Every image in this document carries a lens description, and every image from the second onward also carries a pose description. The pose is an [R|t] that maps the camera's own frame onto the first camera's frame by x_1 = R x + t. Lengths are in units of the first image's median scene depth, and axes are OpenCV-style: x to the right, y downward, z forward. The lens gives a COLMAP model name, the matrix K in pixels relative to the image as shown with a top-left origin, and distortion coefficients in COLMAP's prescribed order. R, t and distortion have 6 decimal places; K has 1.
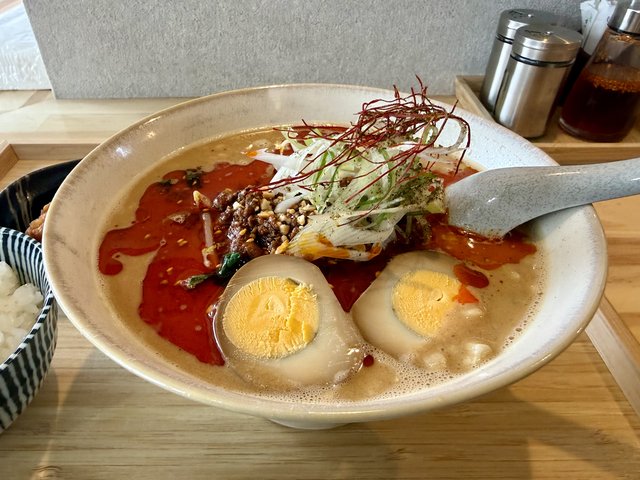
lens RADIAL K [[441.2, 0, 310.8], [0, 441.2, 270.5], [0, 0, 1]] dist [-0.003134, -0.004345]
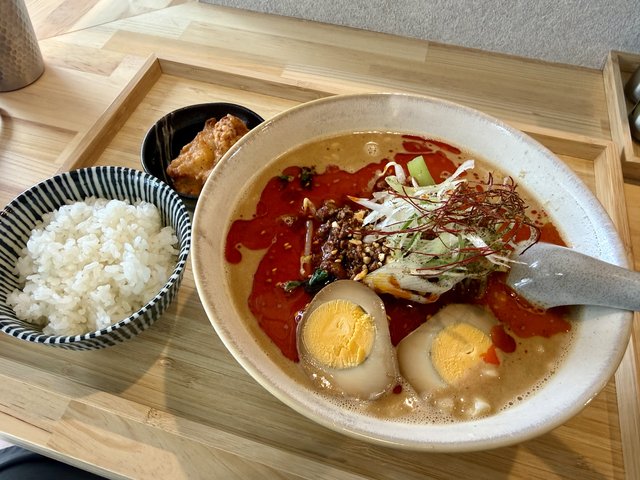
lens RADIAL K [[441.2, 0, 310.8], [0, 441.2, 270.5], [0, 0, 1]] dist [-0.003134, -0.004345]
pose [[0.954419, 0.262750, -0.141588, -0.025877], [-0.214749, 0.933972, 0.285621, -0.382029], [0.207287, -0.242196, 0.947826, -0.222573]]
